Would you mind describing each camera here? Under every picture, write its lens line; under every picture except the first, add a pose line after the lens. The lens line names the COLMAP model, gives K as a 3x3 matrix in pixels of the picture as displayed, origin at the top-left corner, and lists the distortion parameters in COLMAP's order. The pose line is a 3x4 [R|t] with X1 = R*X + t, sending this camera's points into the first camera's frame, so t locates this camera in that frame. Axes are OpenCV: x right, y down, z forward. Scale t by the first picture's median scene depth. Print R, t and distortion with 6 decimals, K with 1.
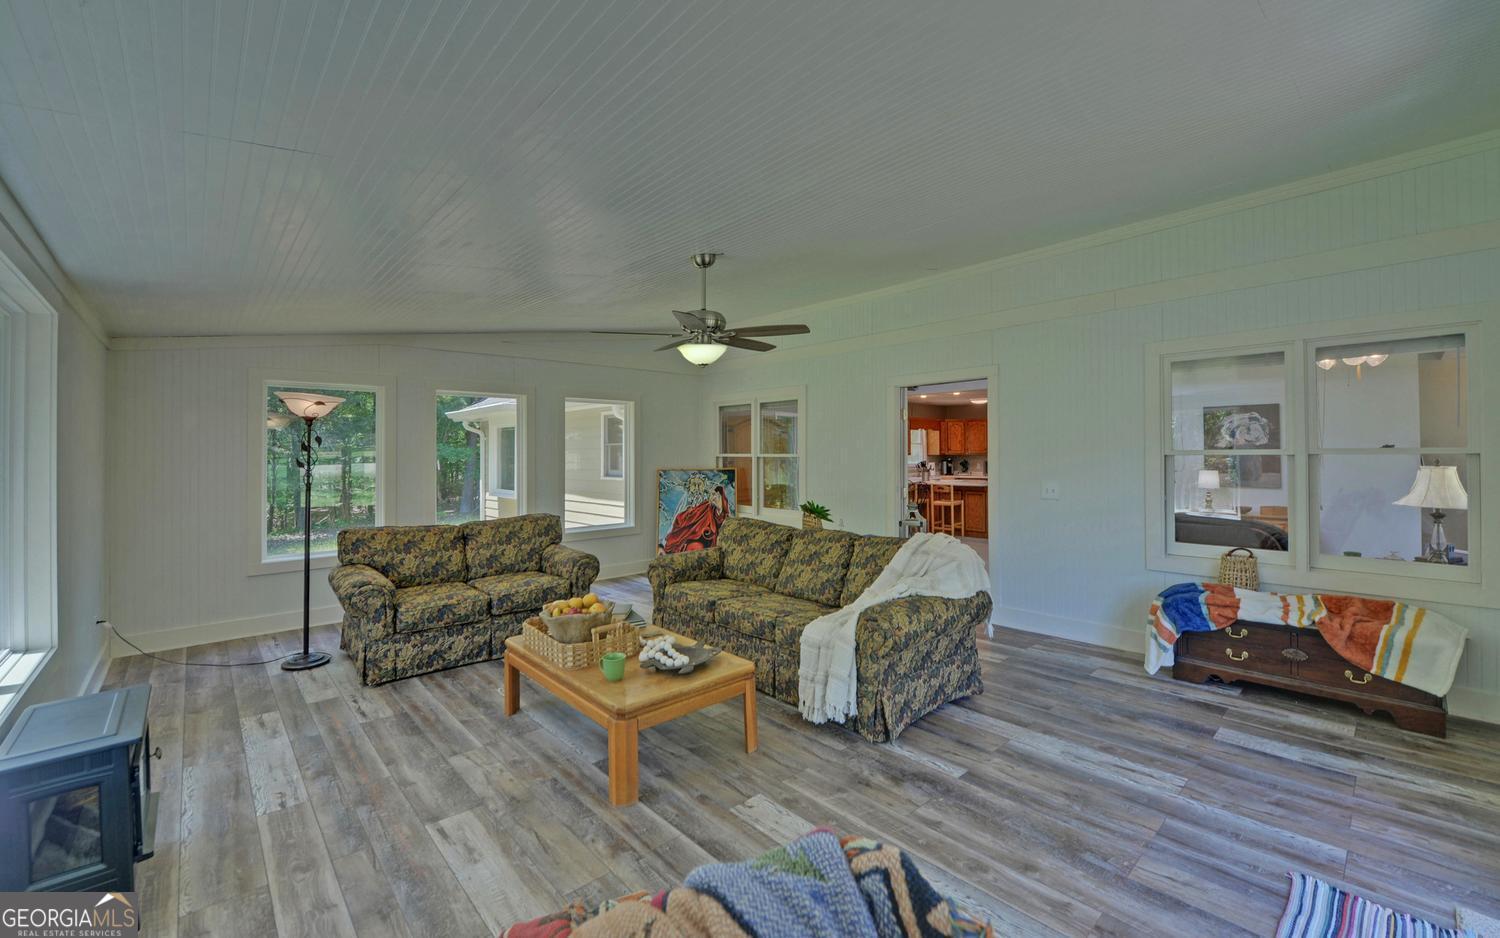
lens RADIAL K [[608.5, 0, 749.4], [0, 608.5, 454.1], [0, 0, 1]] dist [-0.012105, -0.002750]
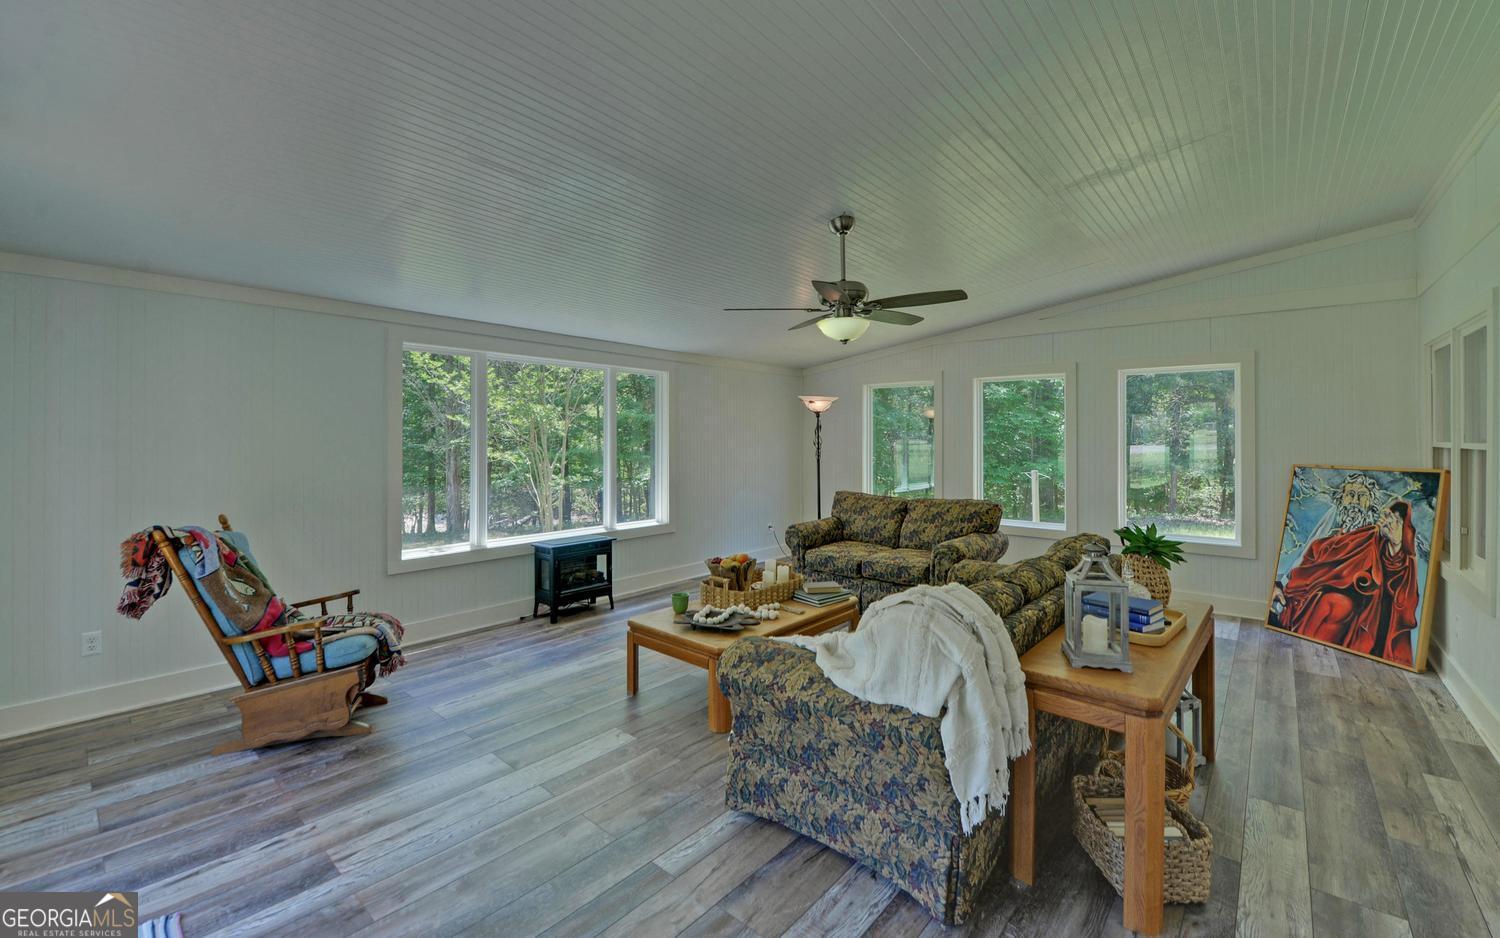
lens RADIAL K [[608.5, 0, 756.2], [0, 608.5, 445.8], [0, 0, 1]] dist [-0.012105, -0.002750]
pose [[0.129863, 0.020546, -0.991319, 0.402277], [-0.007329, 0.999778, 0.019761, -0.002950], [0.991505, 0.004699, 0.129985, 0.372726]]
